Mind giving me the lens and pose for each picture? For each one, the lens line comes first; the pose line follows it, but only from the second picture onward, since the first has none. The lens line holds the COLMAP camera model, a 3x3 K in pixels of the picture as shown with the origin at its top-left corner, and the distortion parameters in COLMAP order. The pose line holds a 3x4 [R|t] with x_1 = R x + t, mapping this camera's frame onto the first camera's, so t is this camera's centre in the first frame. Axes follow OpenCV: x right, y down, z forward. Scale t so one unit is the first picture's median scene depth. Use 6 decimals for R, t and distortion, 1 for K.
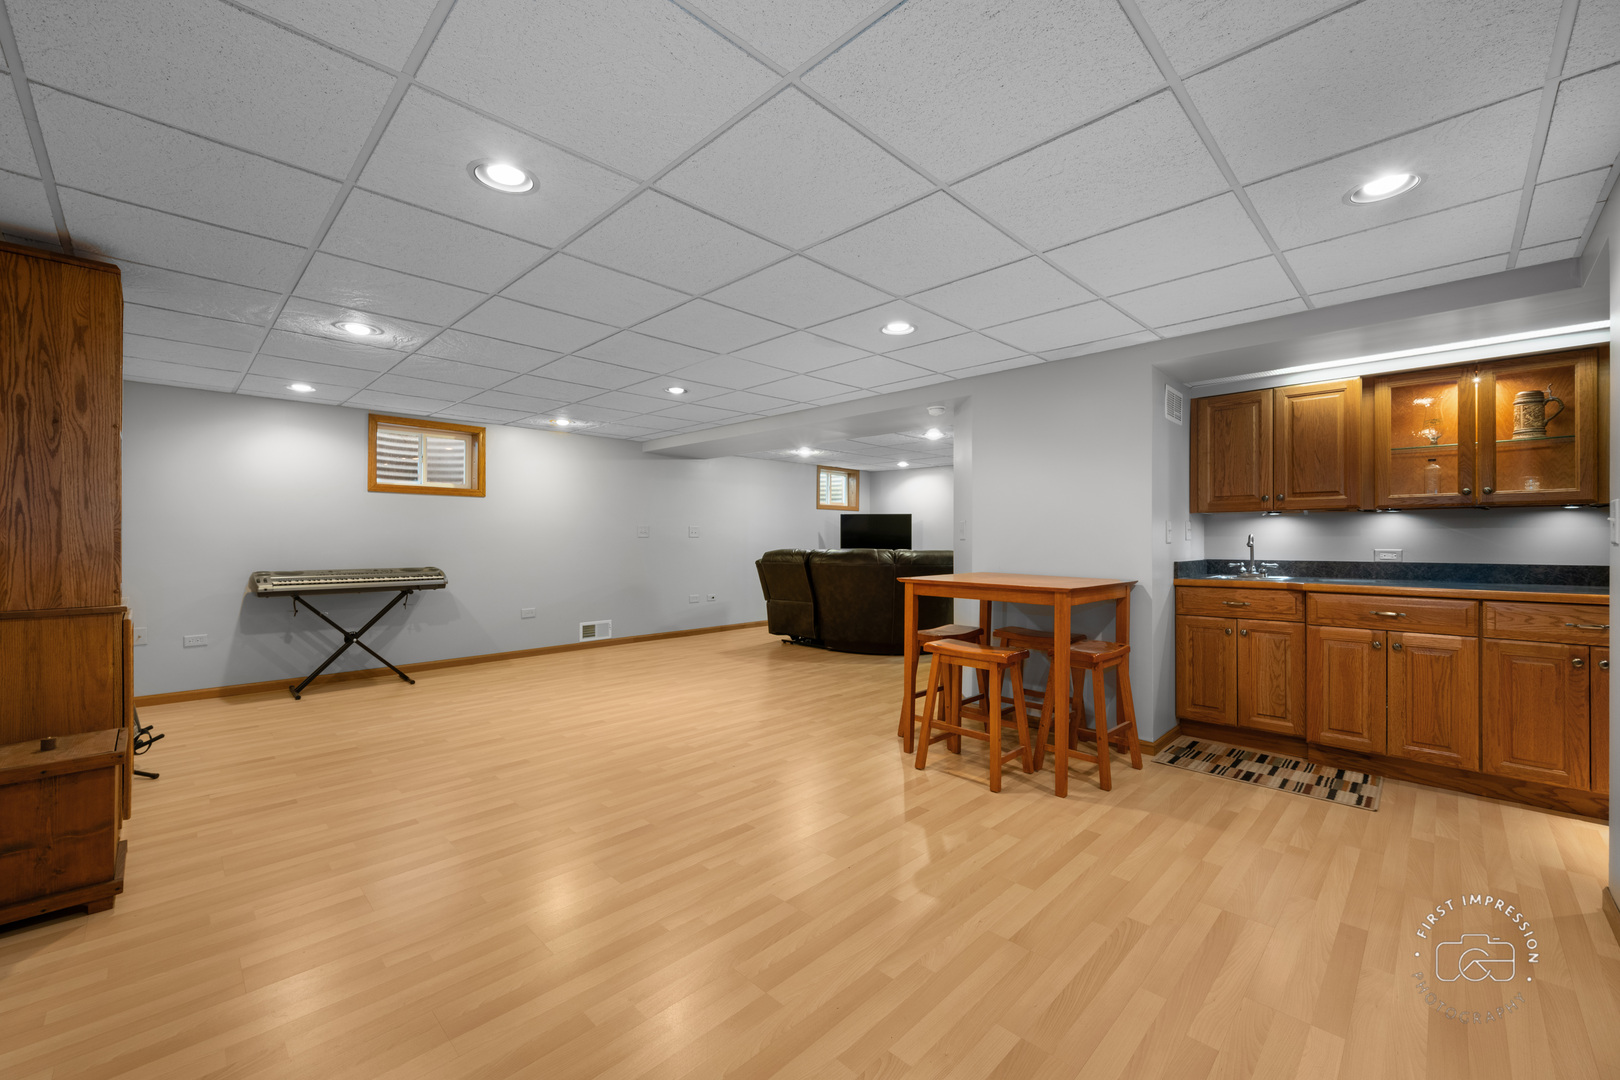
lens RADIAL K [[642.1, 0, 804.0], [0, 642.1, 531.8], [0, 0, 1]] dist [0.000766, 0.000597]
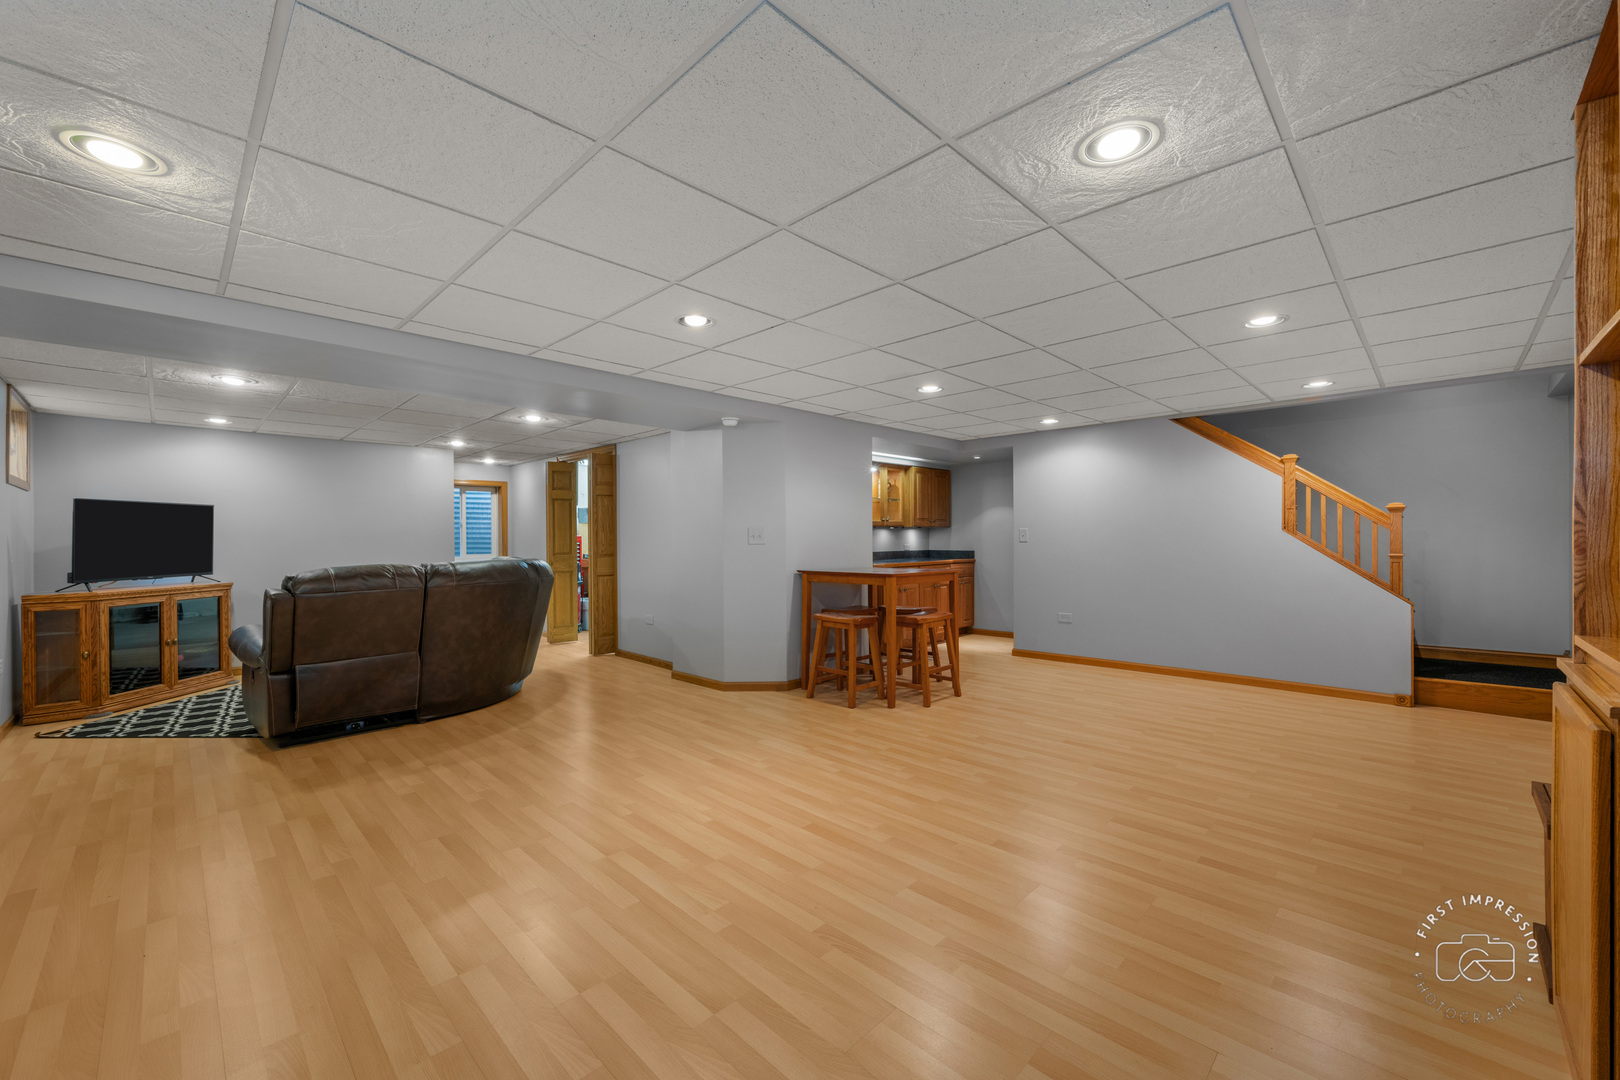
lens RADIAL K [[642.1, 0, 814.7], [0, 642.1, 540.2], [0, 0, 1]] dist [0.000766, 0.000597]
pose [[-0.007502, -0.003368, 0.999966, -1.100762], [-0.003251, 0.999989, 0.003344, 0.000794], [-0.999967, -0.003226, -0.007512, 1.133820]]
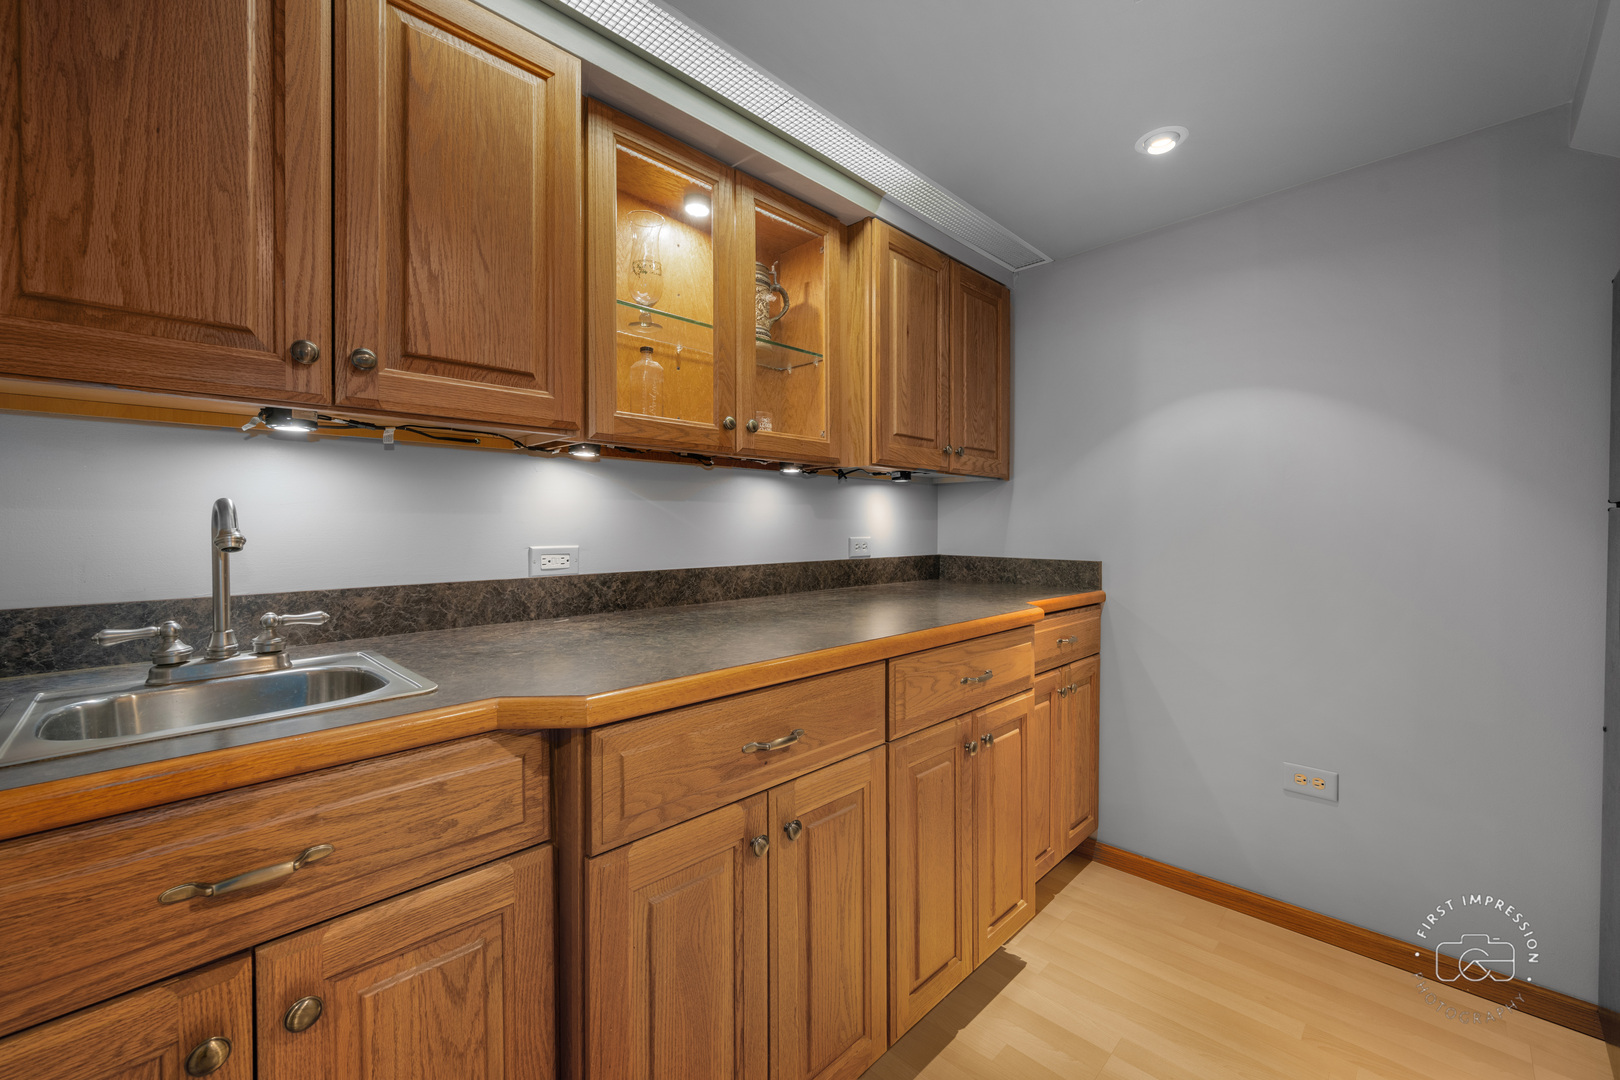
lens RADIAL K [[642.1, 0, 811.7], [0, 642.1, 530.6], [0, 0, 1]] dist [0.000766, 0.000597]
pose [[-0.004045, -0.004931, 0.999980, 0.493467], [-0.011177, 0.999926, 0.004885, 0.013906], [-0.999929, -0.011157, -0.004100, 0.846254]]
